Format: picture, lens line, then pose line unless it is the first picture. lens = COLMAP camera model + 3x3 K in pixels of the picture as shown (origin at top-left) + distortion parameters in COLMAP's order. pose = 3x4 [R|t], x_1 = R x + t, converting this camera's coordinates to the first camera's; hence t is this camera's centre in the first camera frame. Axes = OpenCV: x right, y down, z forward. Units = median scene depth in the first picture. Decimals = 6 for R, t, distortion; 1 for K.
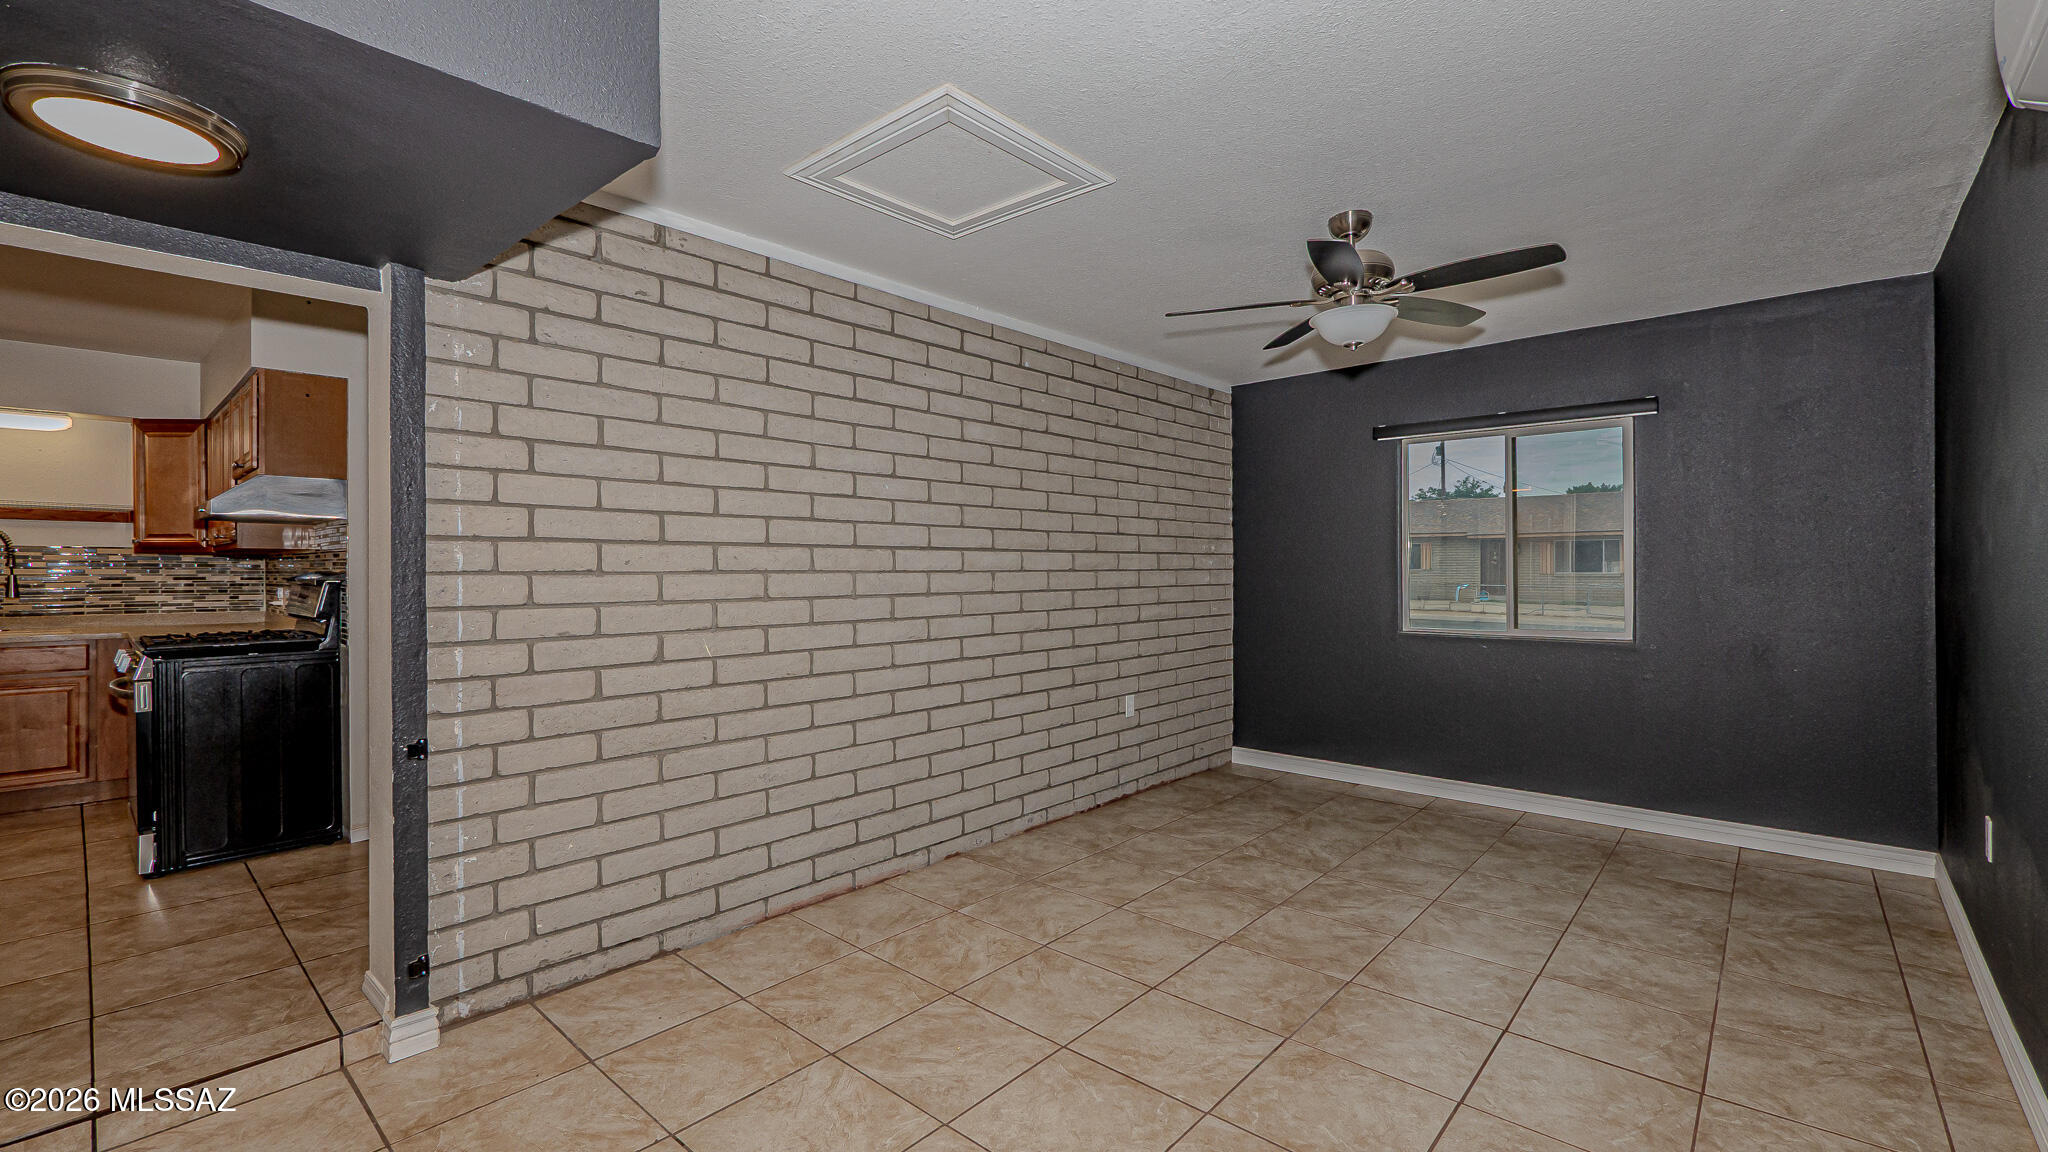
lens RADIAL K [[863.0, 0, 1017.1], [0, 863.0, 567.7], [0, 0, 1]] dist [-0.005436, 0.000072]
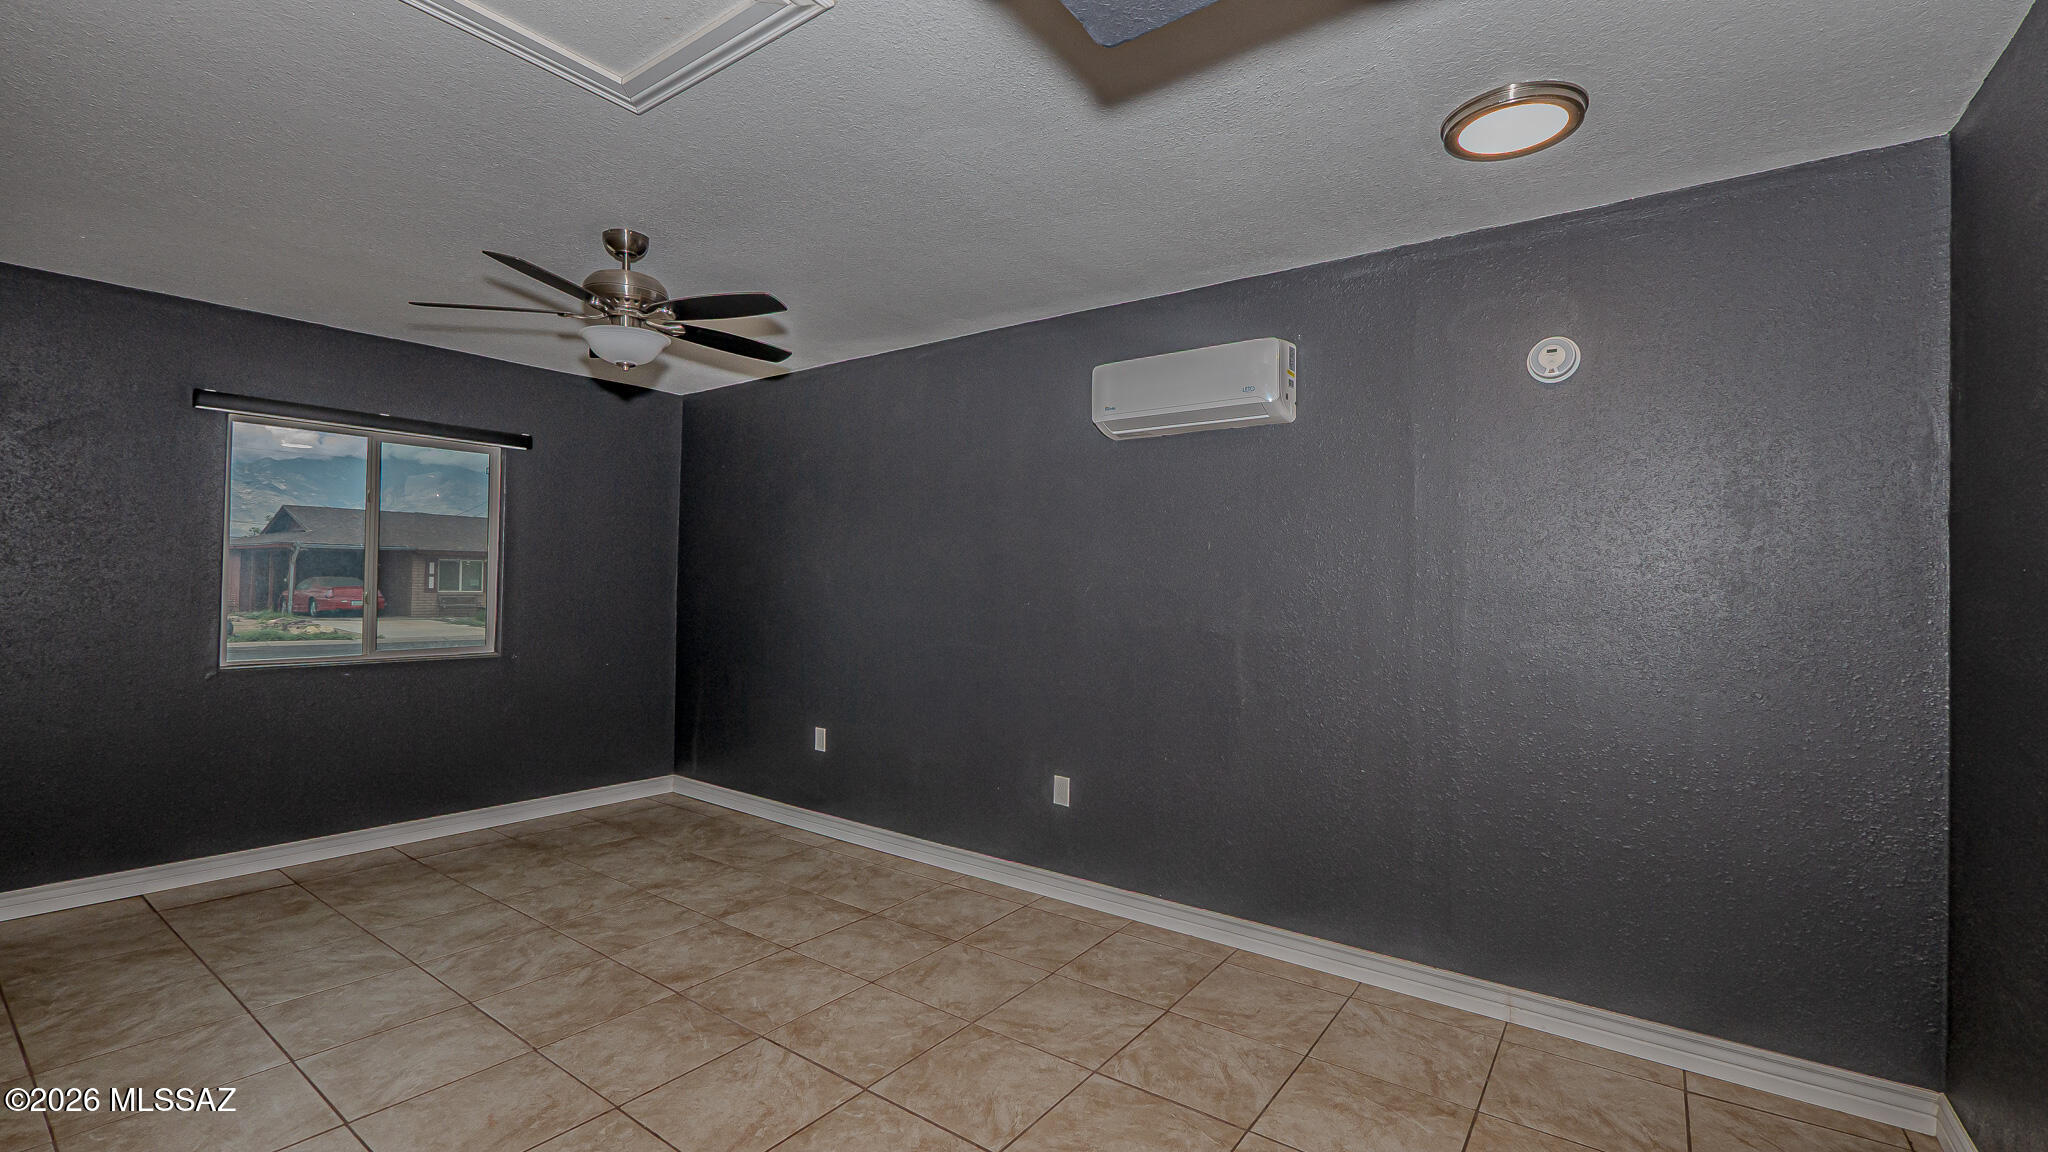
lens RADIAL K [[863.0, 0, 1031.8], [0, 863.0, 577.7], [0, 0, 1]] dist [-0.005436, 0.000072]
pose [[-0.104891, 0.013187, 0.994396, -0.542559], [-0.016260, 0.999756, -0.014973, -0.006447], [-0.994351, -0.017739, -0.104651, 0.545074]]
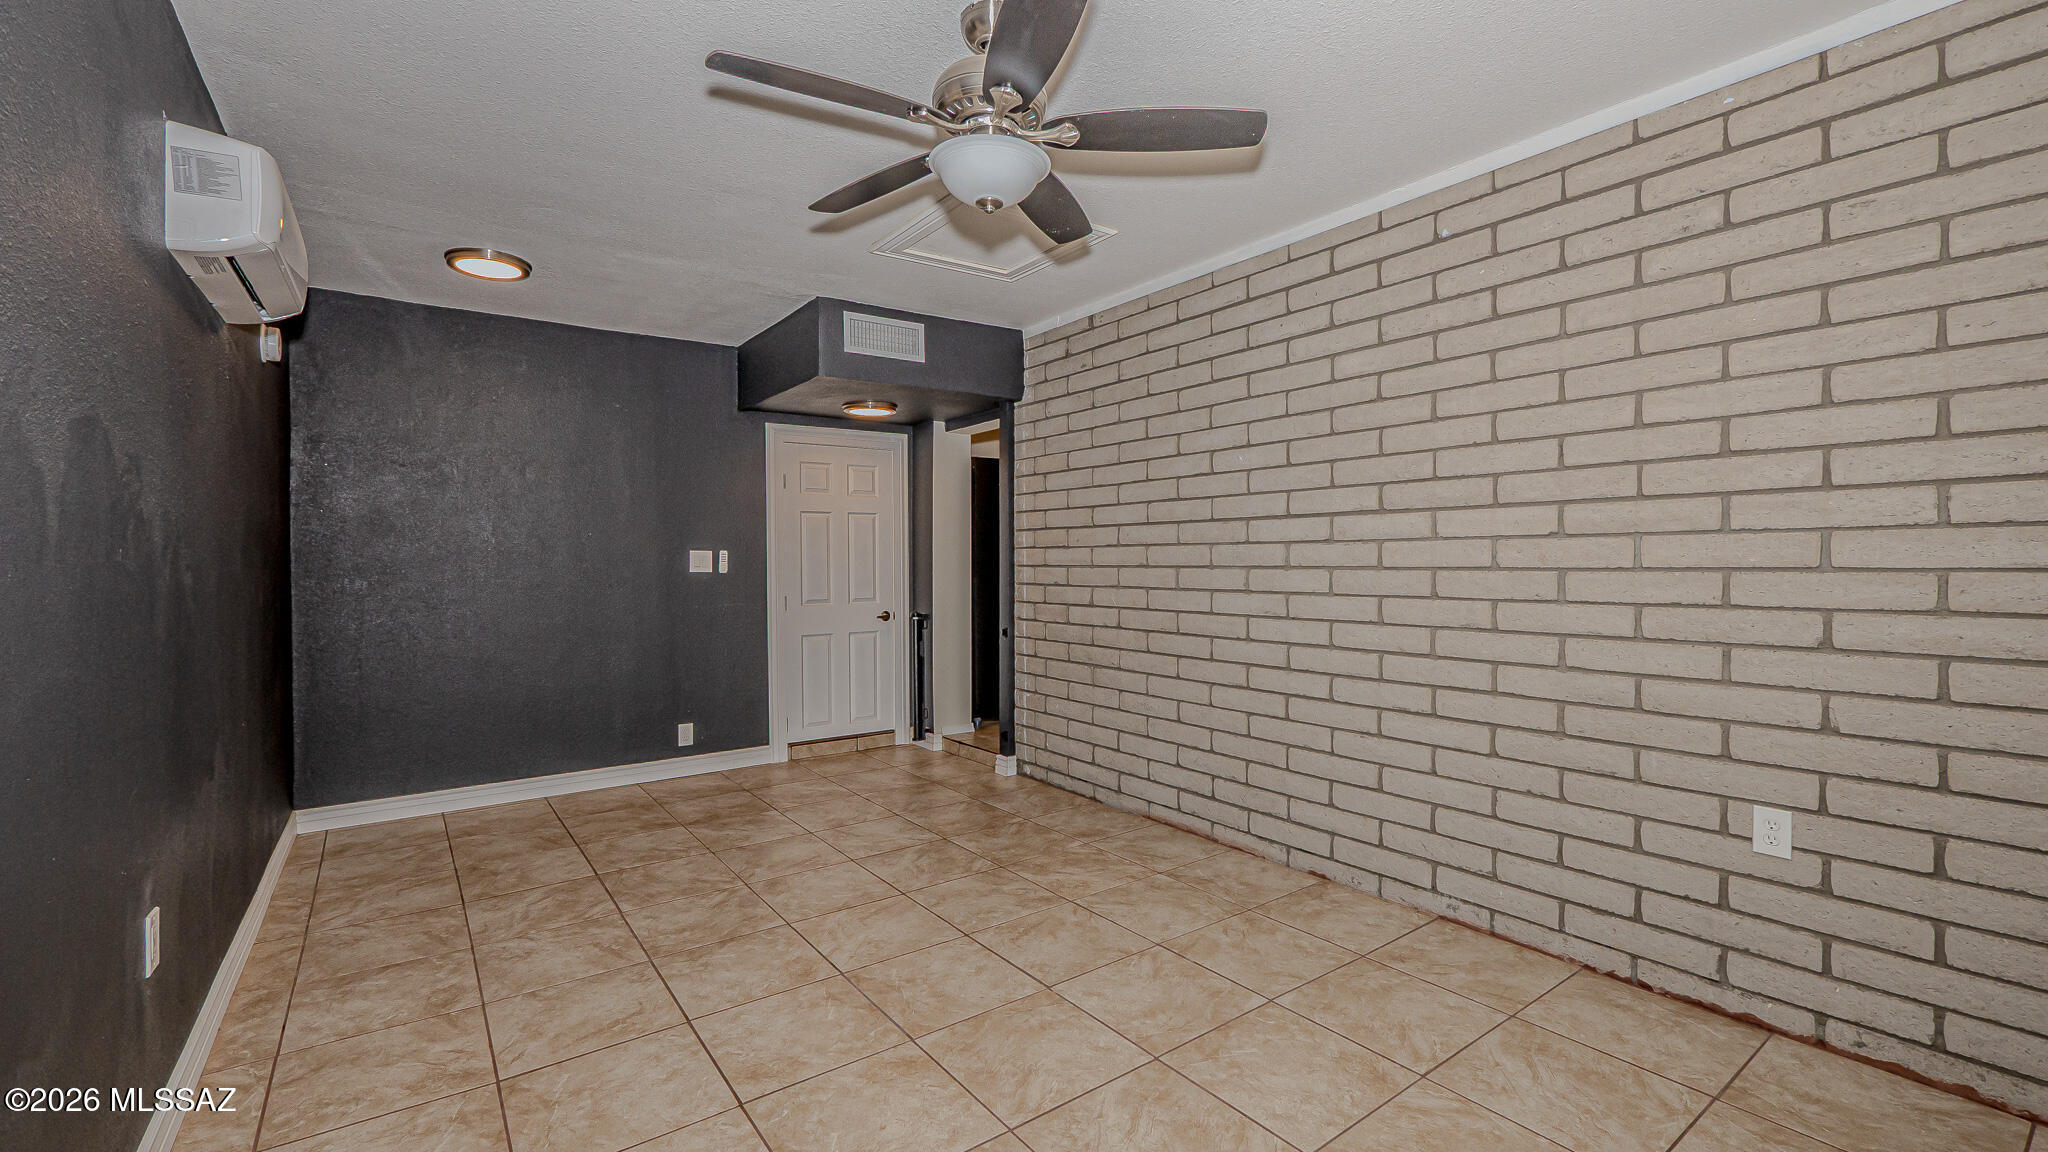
lens RADIAL K [[863.0, 0, 1036.0], [0, 863.0, 567.2], [0, 0, 1]] dist [-0.005436, 0.000072]
pose [[-0.198025, 0.012962, -0.980111, 0.907450], [0.008514, 0.999898, 0.011504, 0.019626], [0.980160, -0.006067, -0.198115, 1.003594]]
